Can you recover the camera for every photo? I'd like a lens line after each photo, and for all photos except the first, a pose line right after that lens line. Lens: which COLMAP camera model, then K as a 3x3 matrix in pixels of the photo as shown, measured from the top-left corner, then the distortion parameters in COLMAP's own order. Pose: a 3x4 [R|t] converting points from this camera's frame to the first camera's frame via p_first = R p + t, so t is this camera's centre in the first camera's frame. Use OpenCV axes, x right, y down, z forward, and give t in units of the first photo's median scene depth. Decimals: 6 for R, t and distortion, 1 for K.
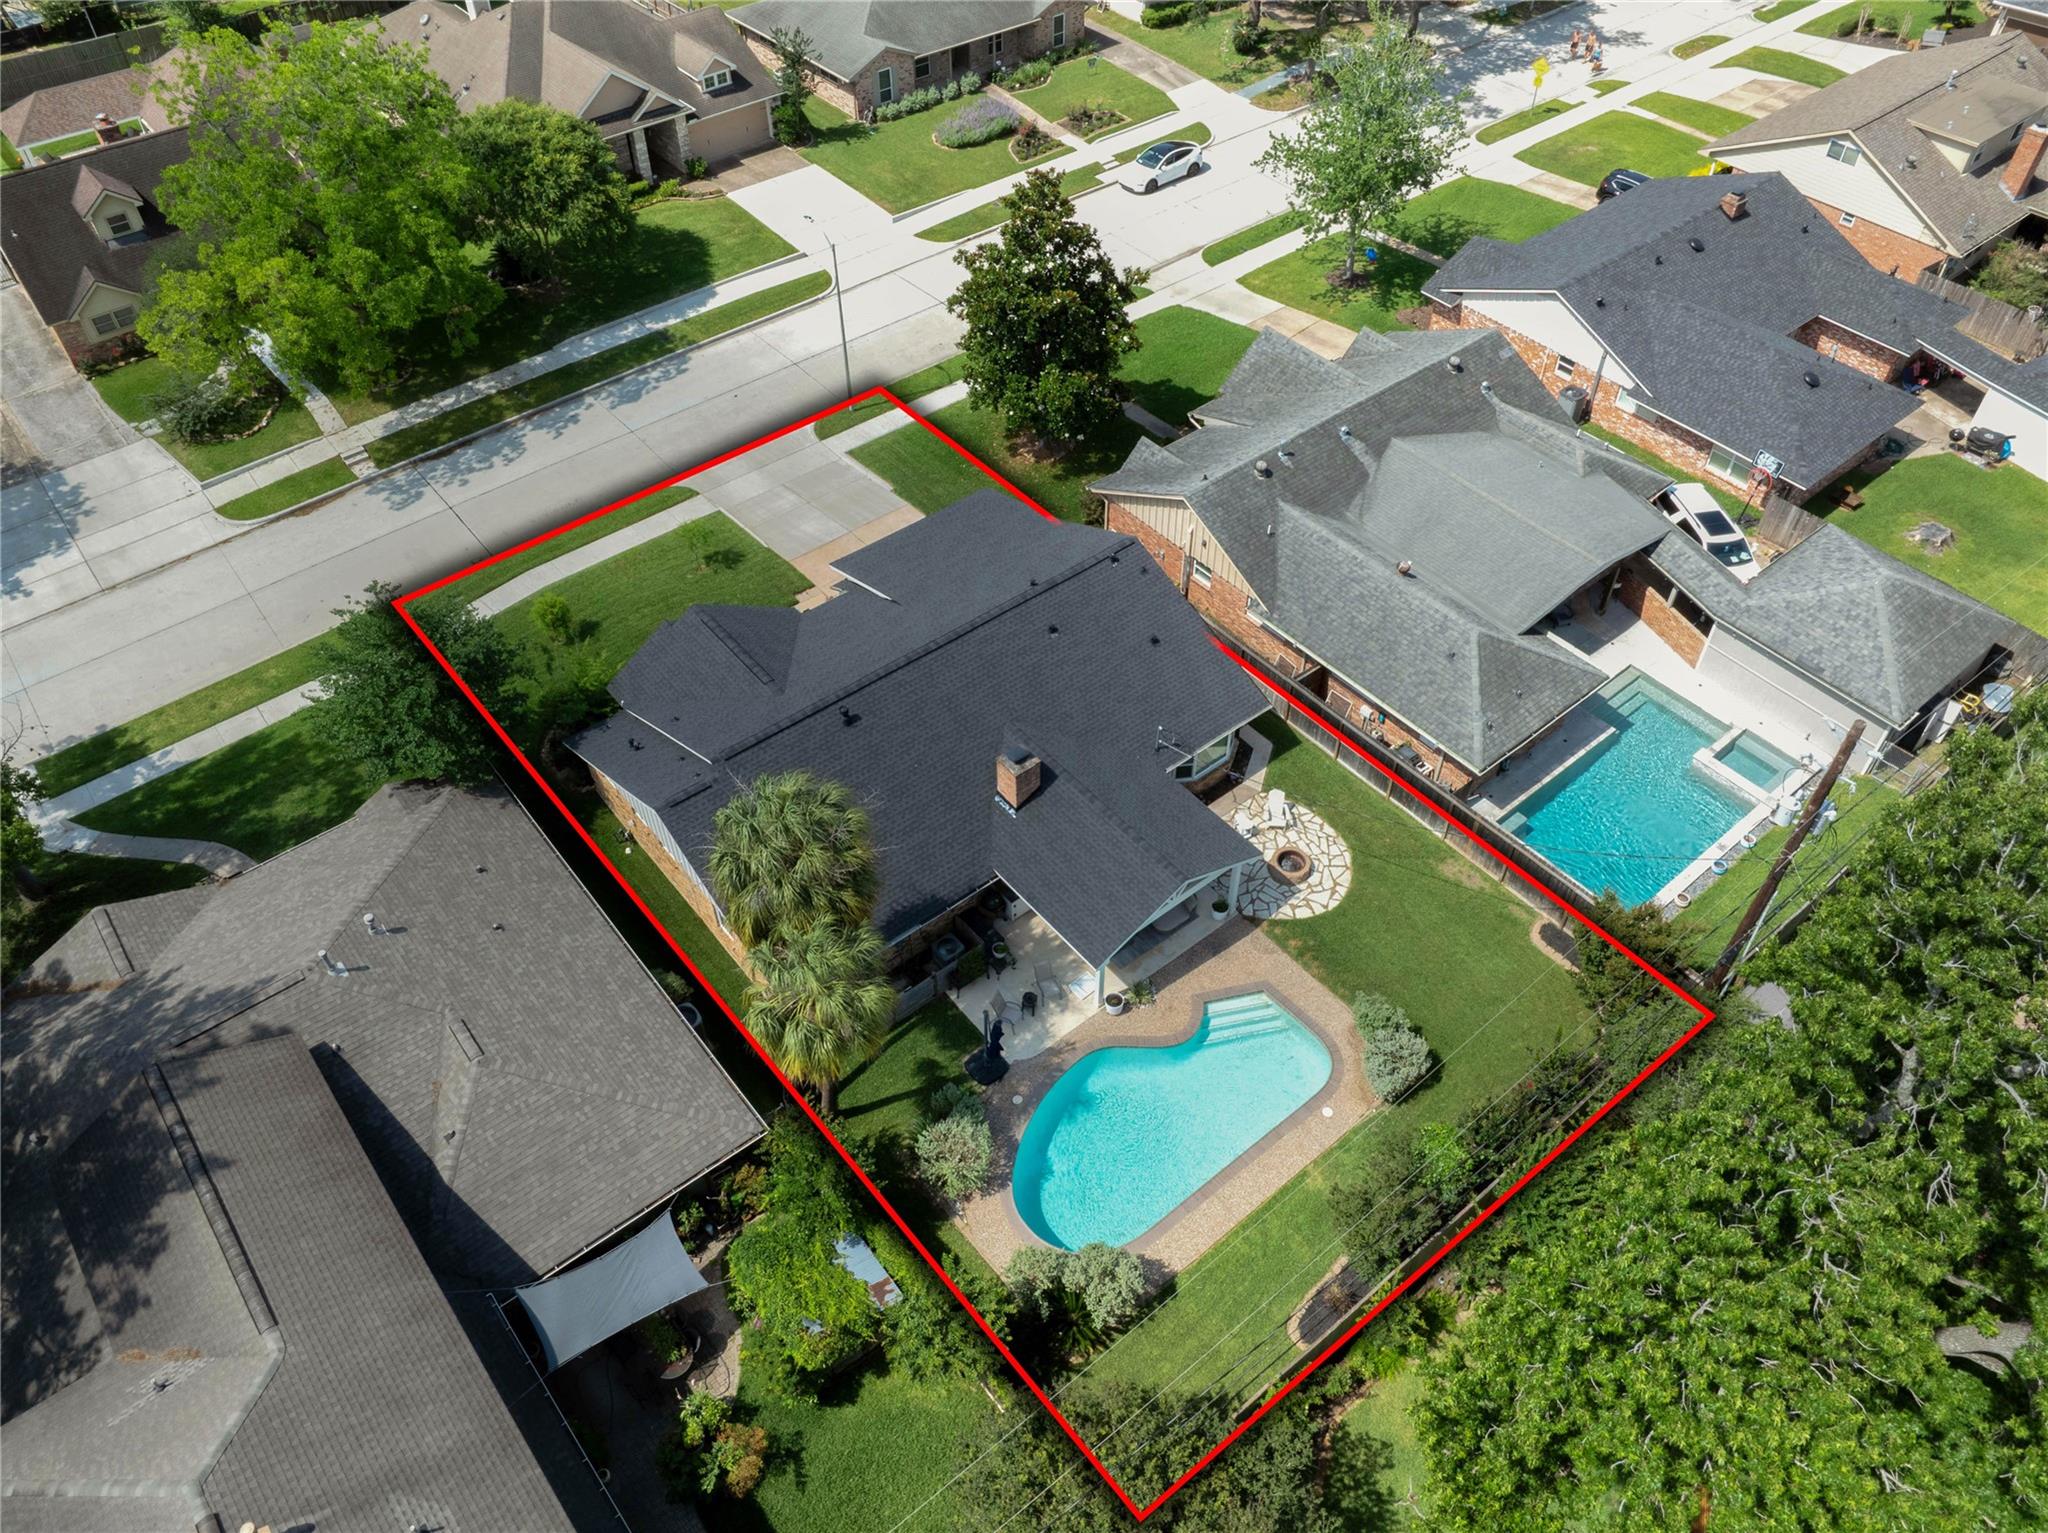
lens RADIAL K [[1468.0, 0, 1036.8], [0, 1468.0, 764.5], [0, 0, 1]] dist [-0.038673, 0.011444]
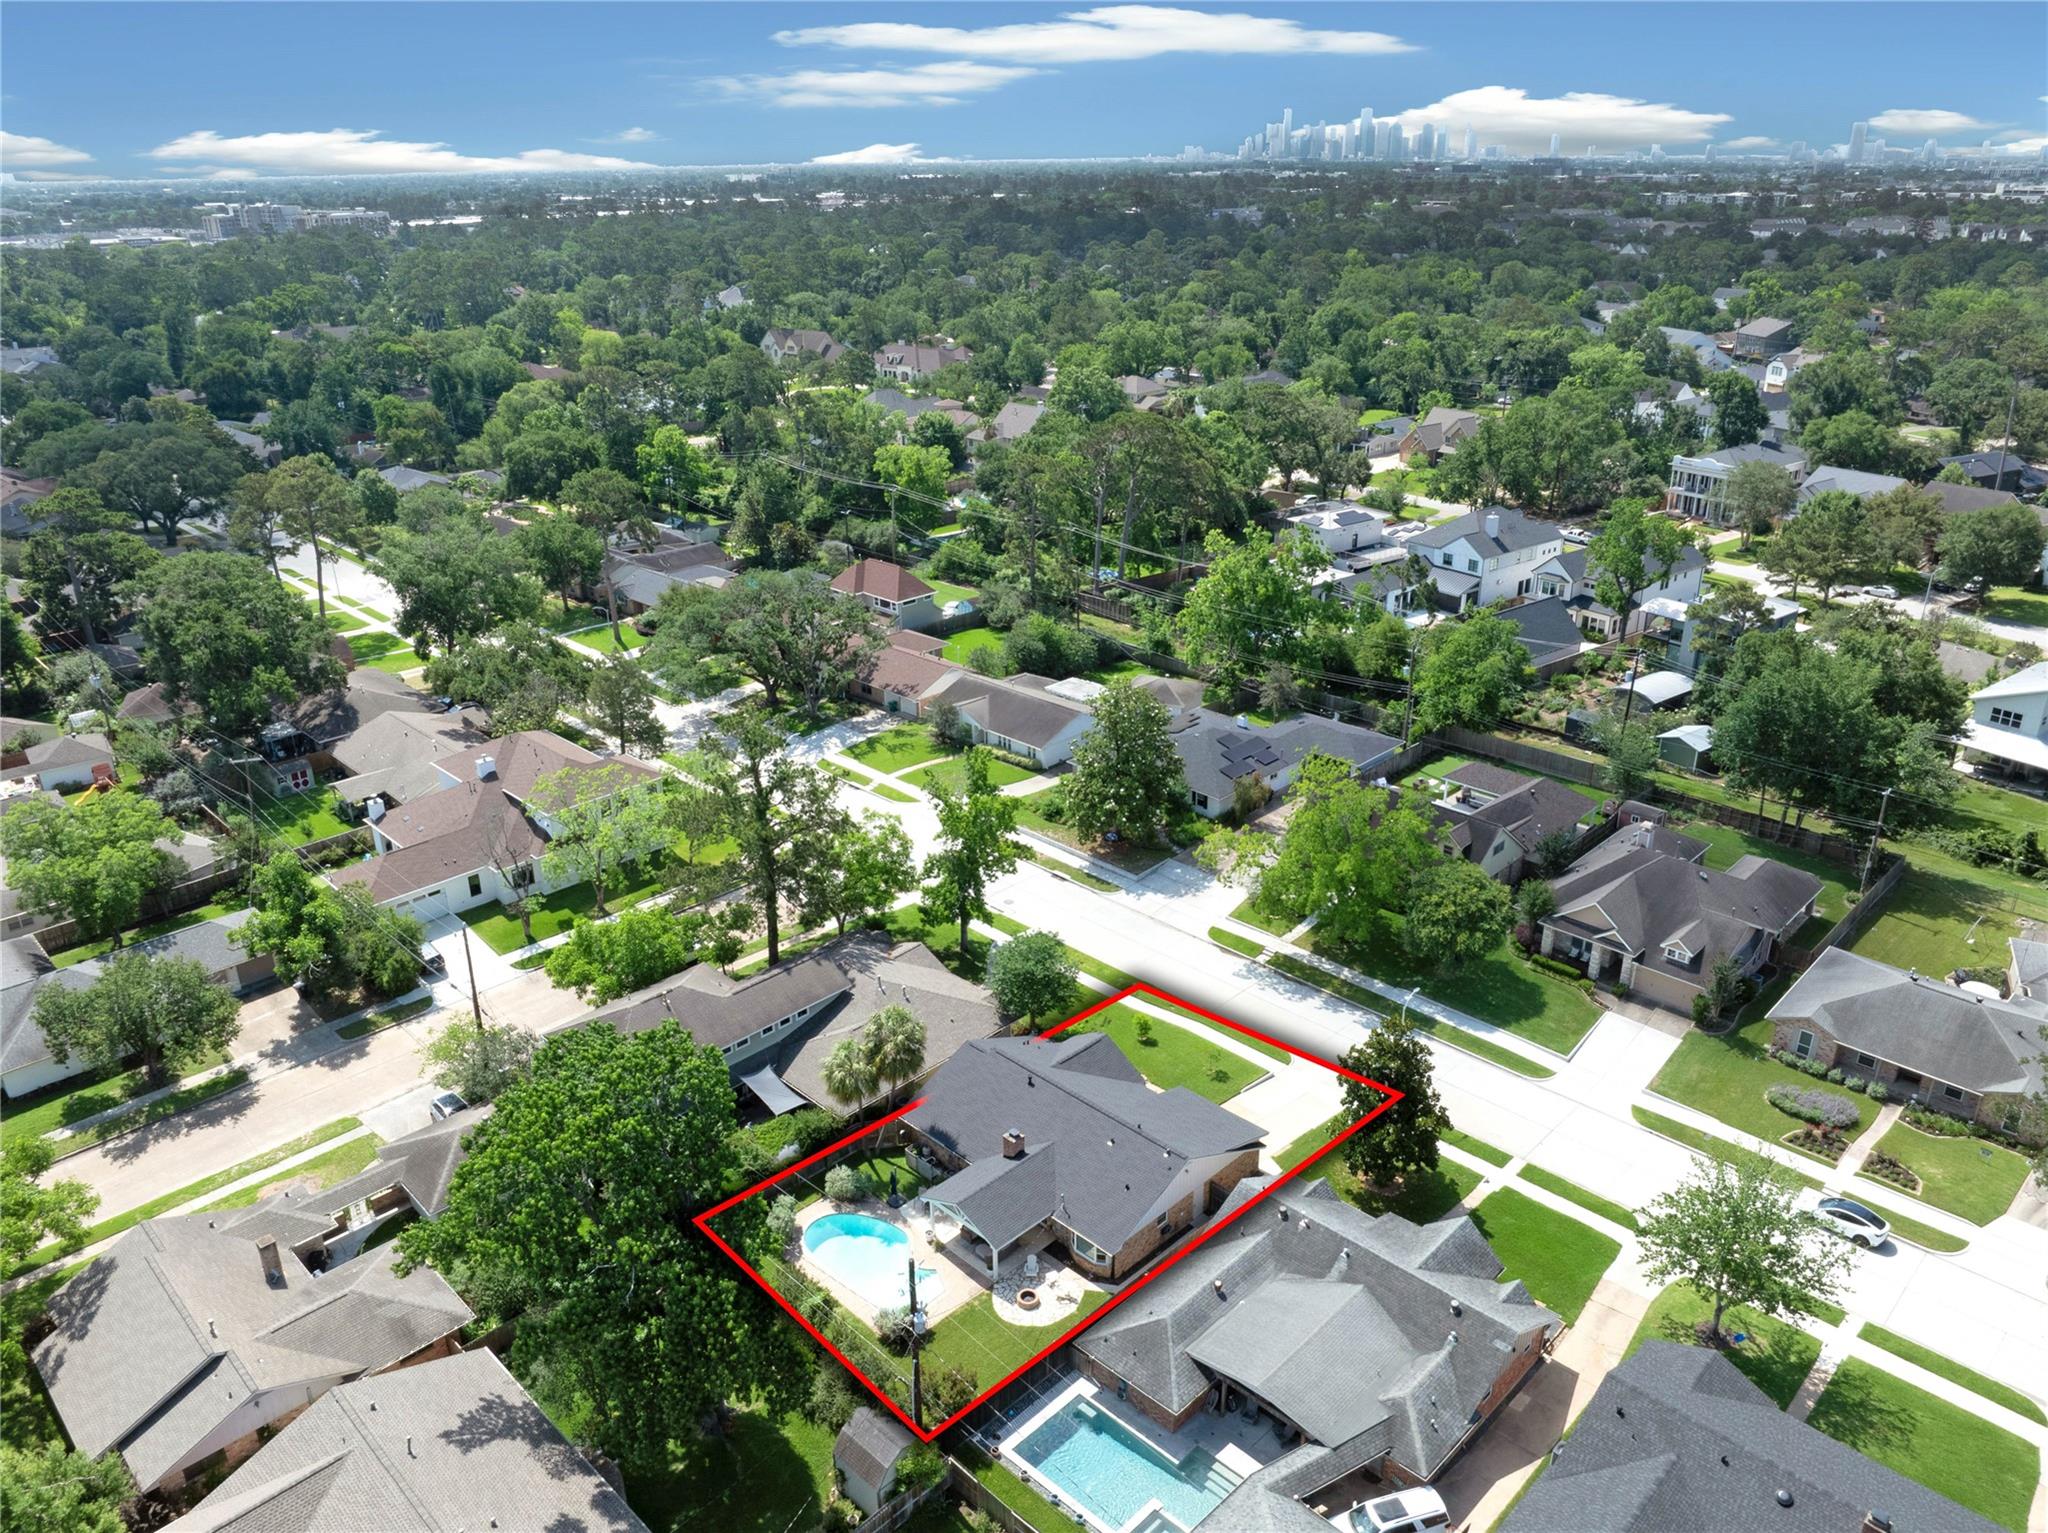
lens RADIAL K [[1468.0, 0, 1022.8], [0, 1468.0, 747.7], [0, 0, 1]] dist [-0.038673, 0.011444]
pose [[0.107137, 0.382594, -0.917684, 1.081273], [-0.722144, 0.664368, 0.192675, -0.500051], [0.683396, 0.642057, 0.347466, -0.038273]]
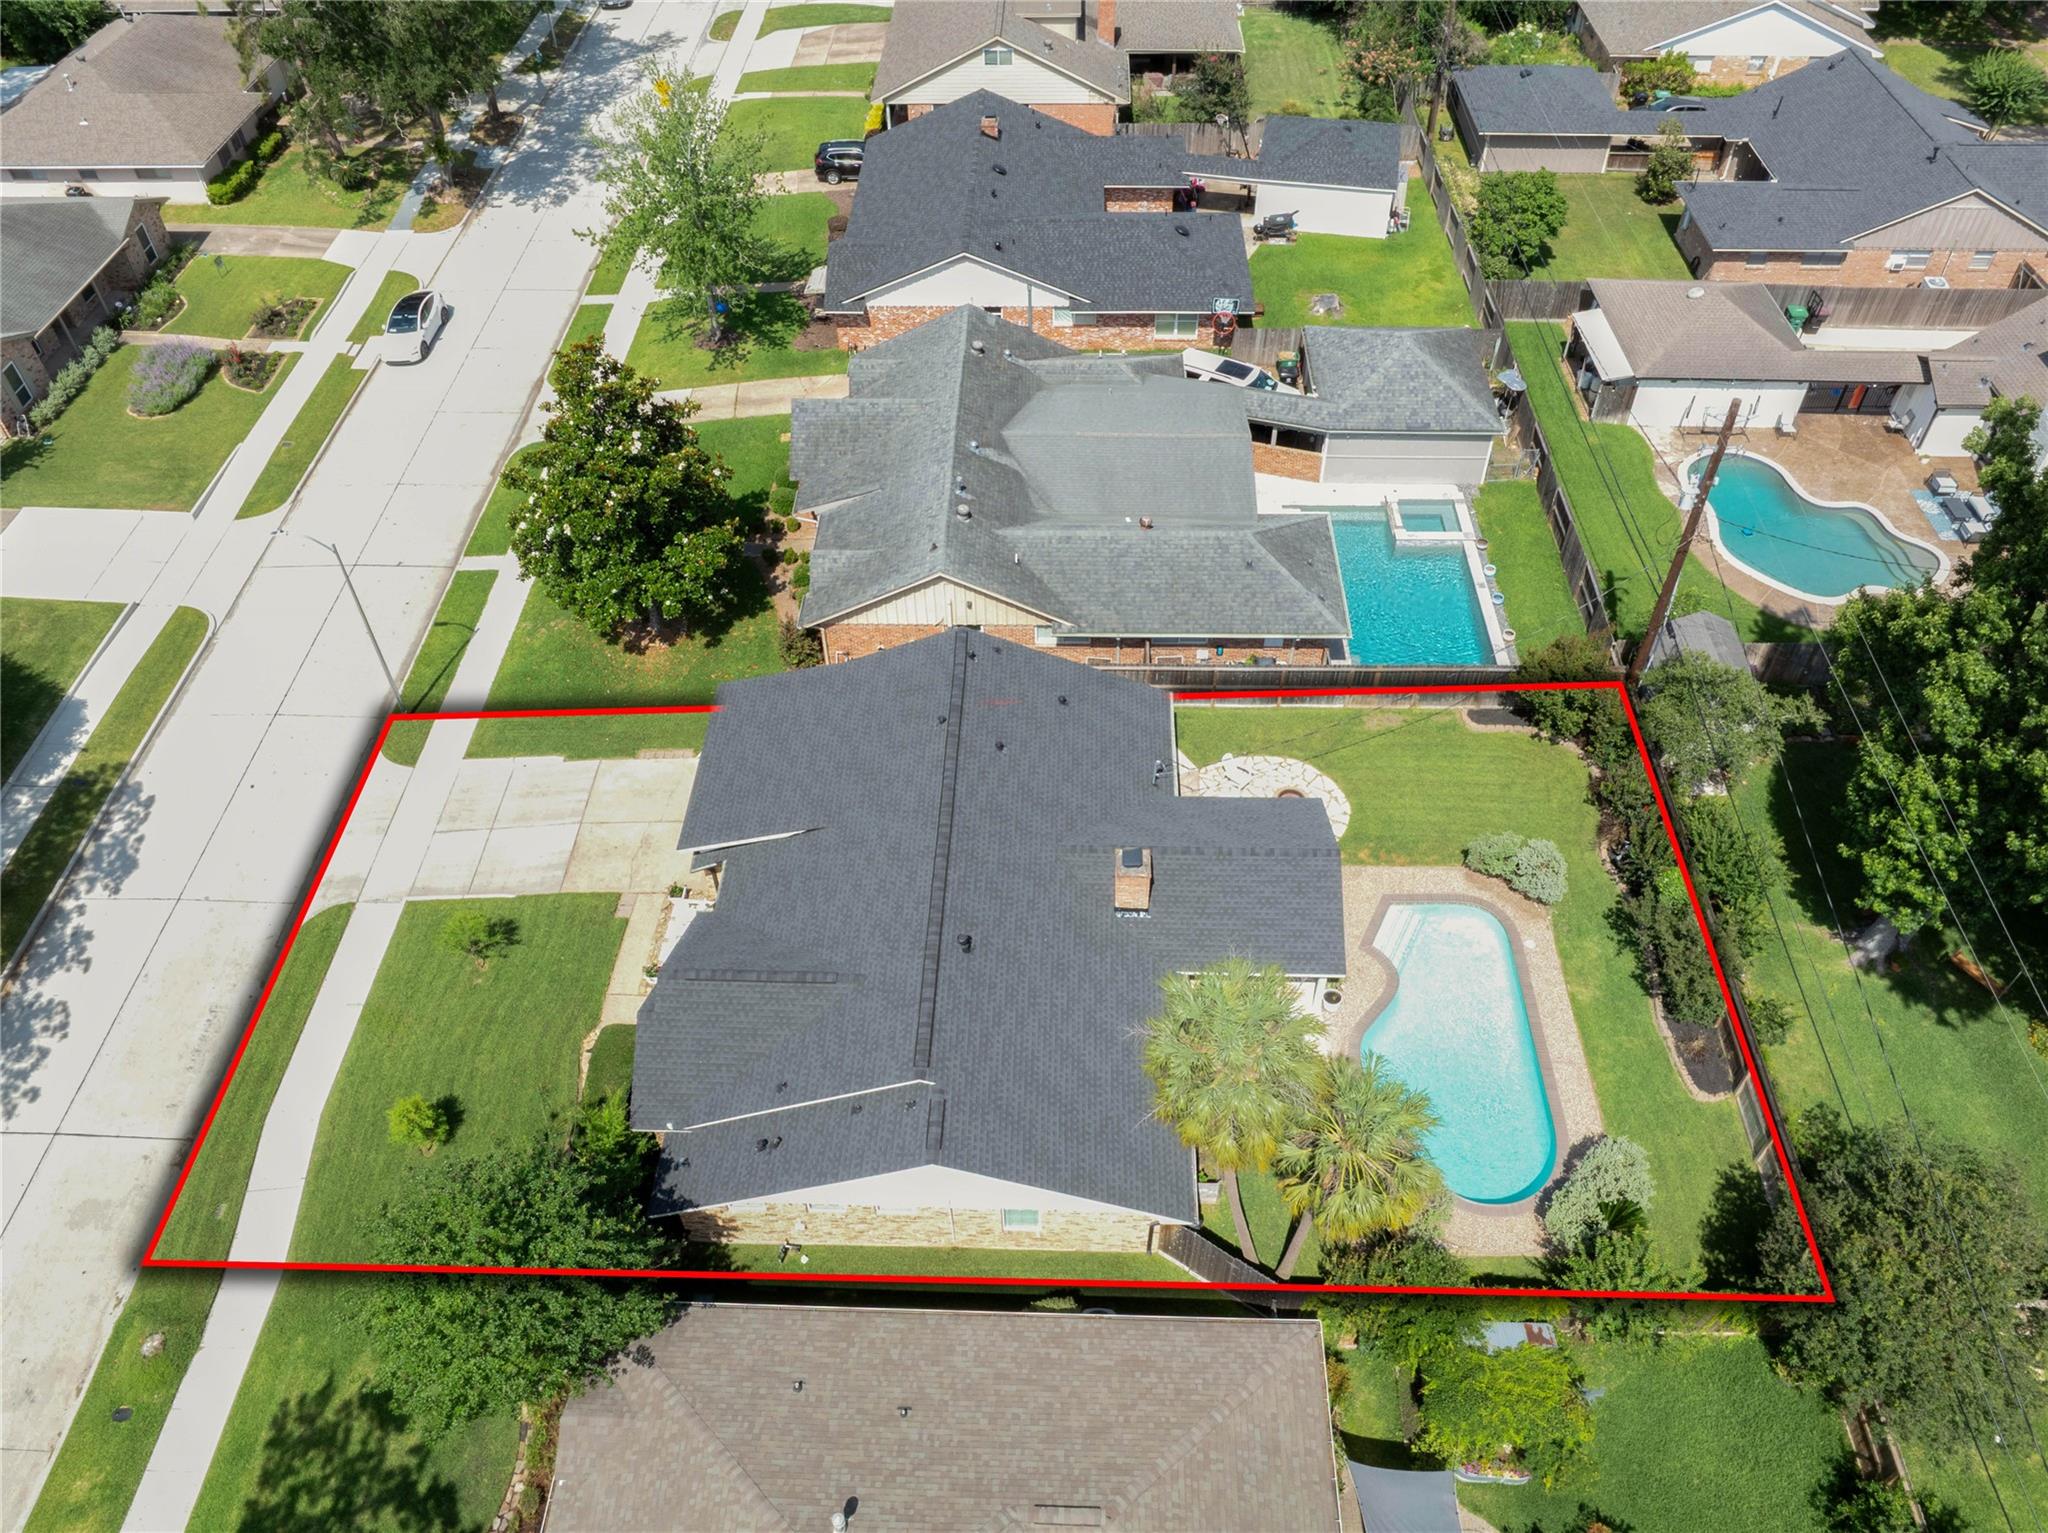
lens RADIAL K [[1468.0, 0, 1012.0], [0, 1468.0, 761.6], [0, 0, 1]] dist [-0.038673, 0.011444]
pose [[0.660597, -0.552554, 0.508229, -0.327511], [0.559998, 0.813555, 0.156622, -0.159982], [-0.500014, 0.181143, 0.846861, 0.148159]]
